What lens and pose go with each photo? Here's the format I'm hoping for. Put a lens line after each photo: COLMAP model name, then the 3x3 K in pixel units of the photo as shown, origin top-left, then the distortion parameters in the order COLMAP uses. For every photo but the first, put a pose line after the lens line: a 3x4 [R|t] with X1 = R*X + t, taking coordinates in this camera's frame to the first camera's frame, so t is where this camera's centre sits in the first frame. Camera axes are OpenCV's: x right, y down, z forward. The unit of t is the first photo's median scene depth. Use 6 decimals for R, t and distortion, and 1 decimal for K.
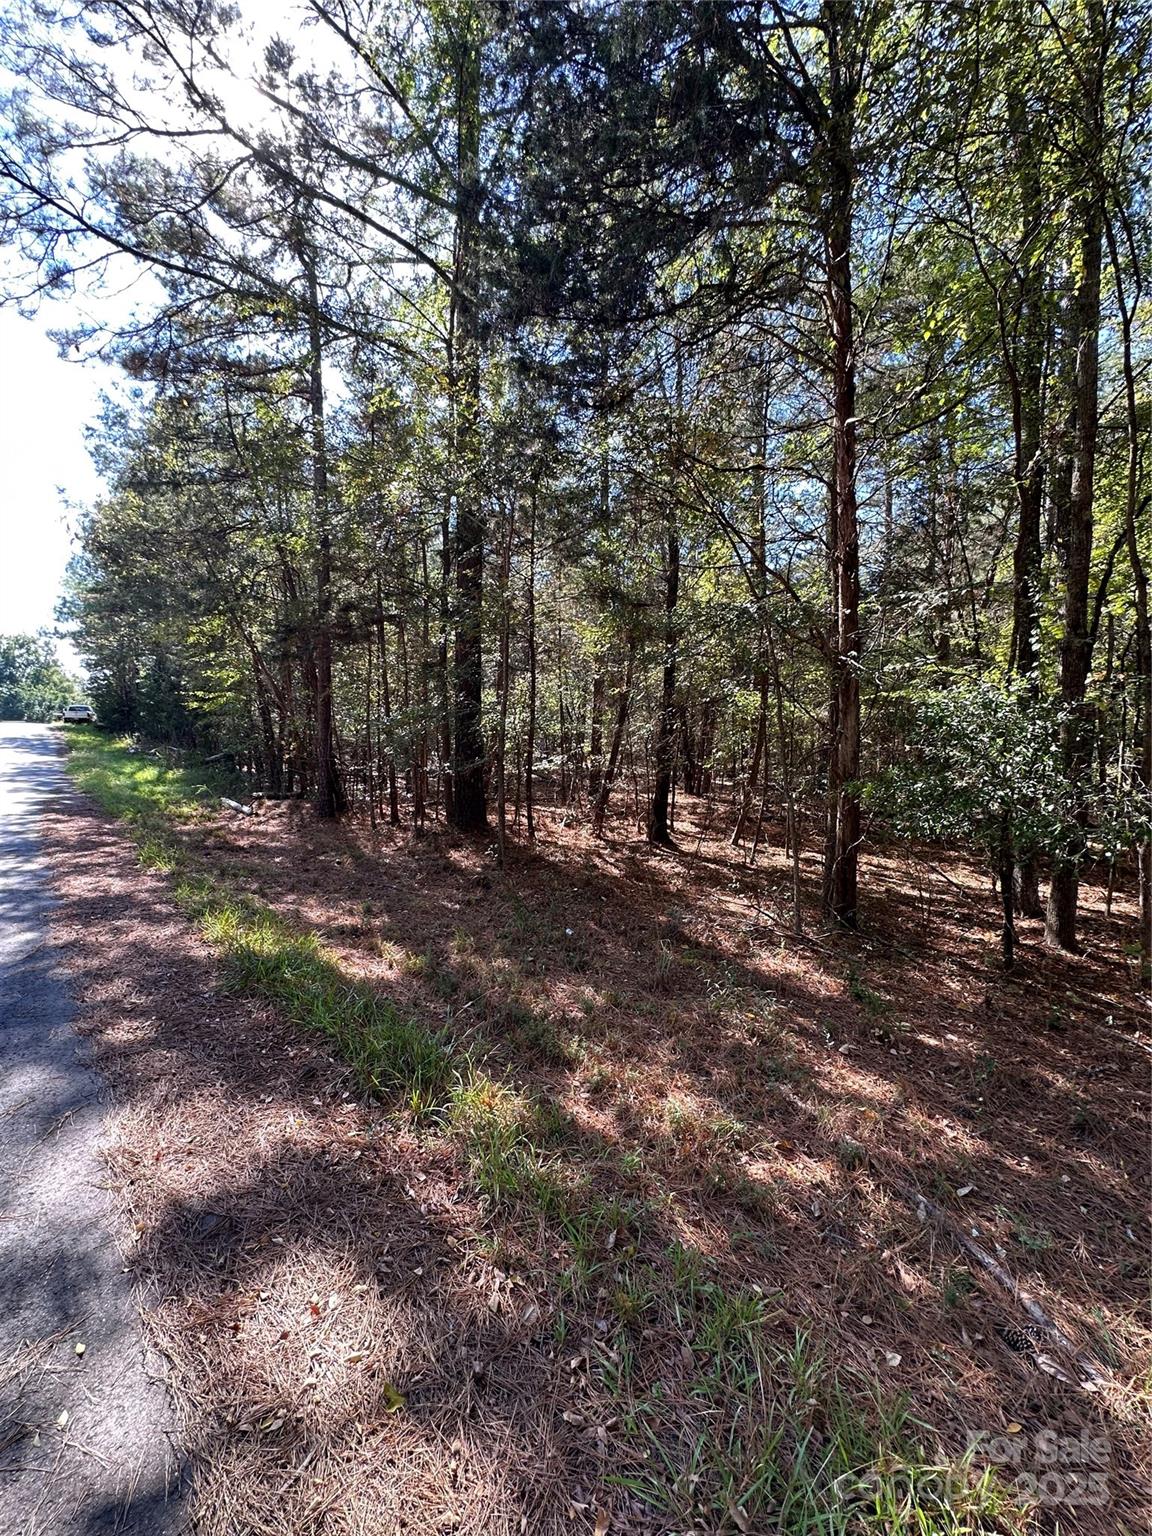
lens RADIAL K [[618.6, 0, 574.8], [0, 618.6, 761.8], [0, 0, 1]] dist [0.000157, -0.000594]
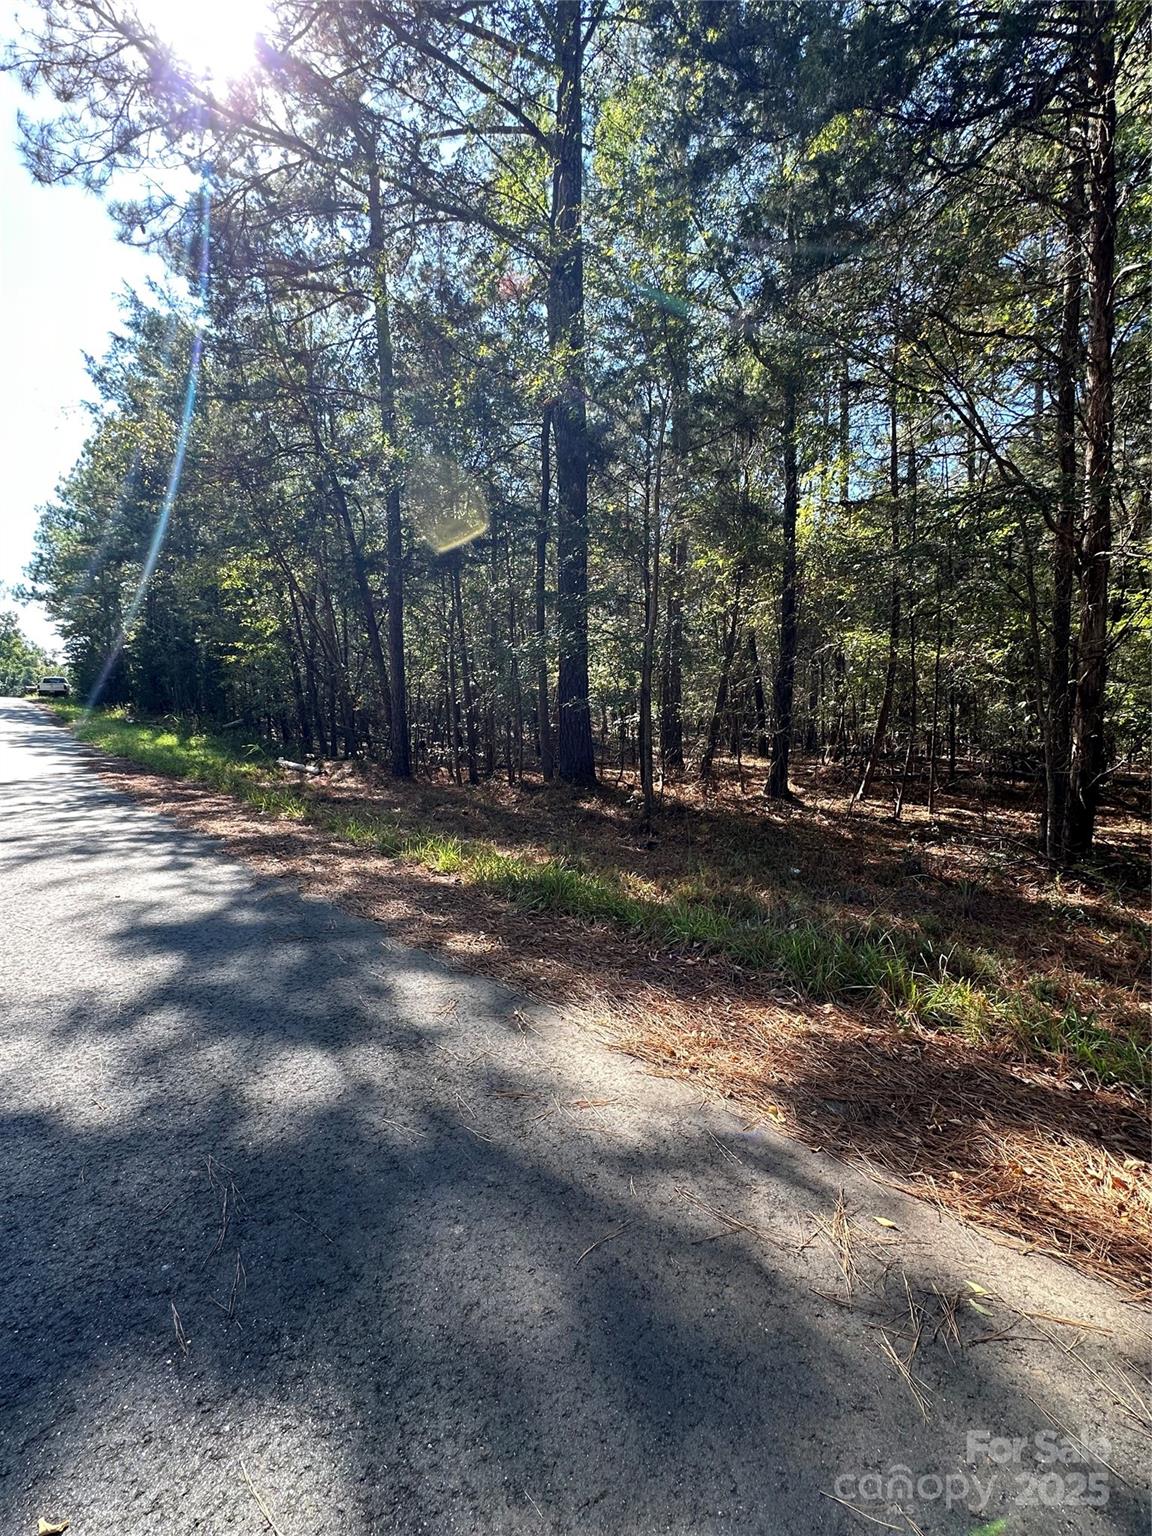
lens RADIAL K [[678.9, 0, 577.6], [0, 678.9, 775.0], [0, 0, 1]] dist [-0.015198, 0.000766]
pose [[0.999971, -0.007674, -0.000067, -0.115478], [0.007667, 0.998690, 0.050601, 0.030941], [-0.000322, -0.050600, 0.998719, 0.014862]]
